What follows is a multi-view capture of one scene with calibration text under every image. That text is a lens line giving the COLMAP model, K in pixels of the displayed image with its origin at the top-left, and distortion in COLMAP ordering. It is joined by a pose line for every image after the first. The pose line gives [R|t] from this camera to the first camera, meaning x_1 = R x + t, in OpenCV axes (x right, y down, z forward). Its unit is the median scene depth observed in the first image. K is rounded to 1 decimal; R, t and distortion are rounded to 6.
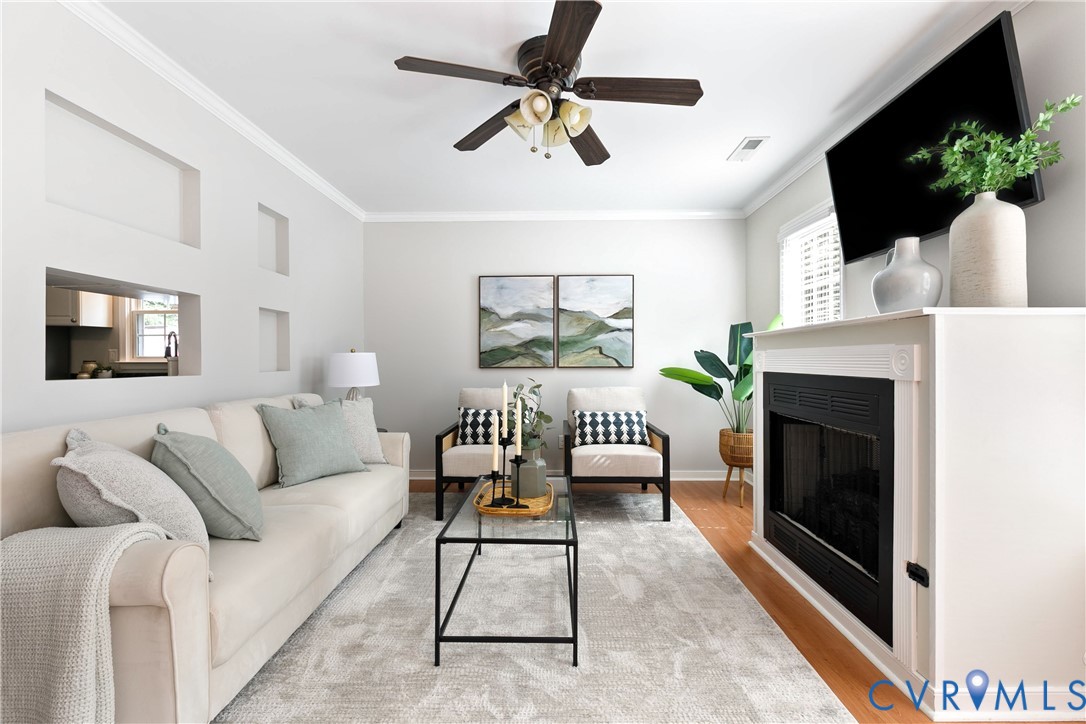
lens RADIAL K [[495.1, 0, 547.1], [0, 495.1, 359.4], [0, 0, 1]] dist [0.007644, -0.002714]
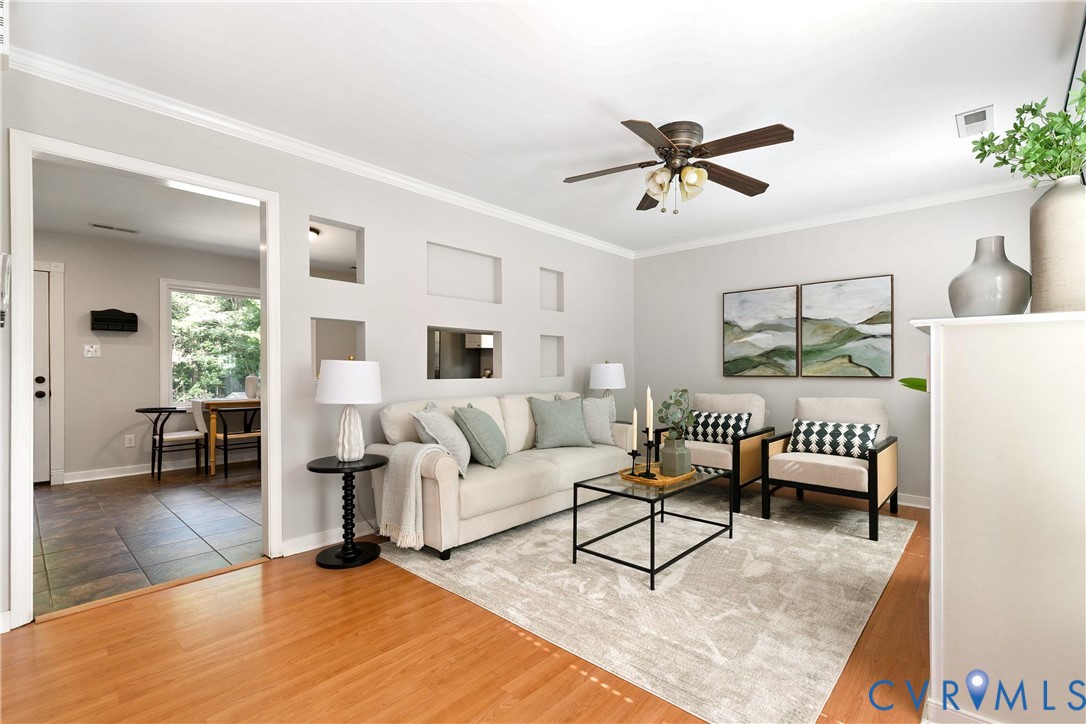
lens RADIAL K [[495.1, 0, 540.4], [0, 495.1, 366.2], [0, 0, 1]] dist [0.007644, -0.002714]
pose [[0.741368, -0.002663, -0.671094, 0.406521], [0.001436, 0.999996, -0.002382, -0.004042], [0.671098, 0.000803, 0.741369, -0.129269]]
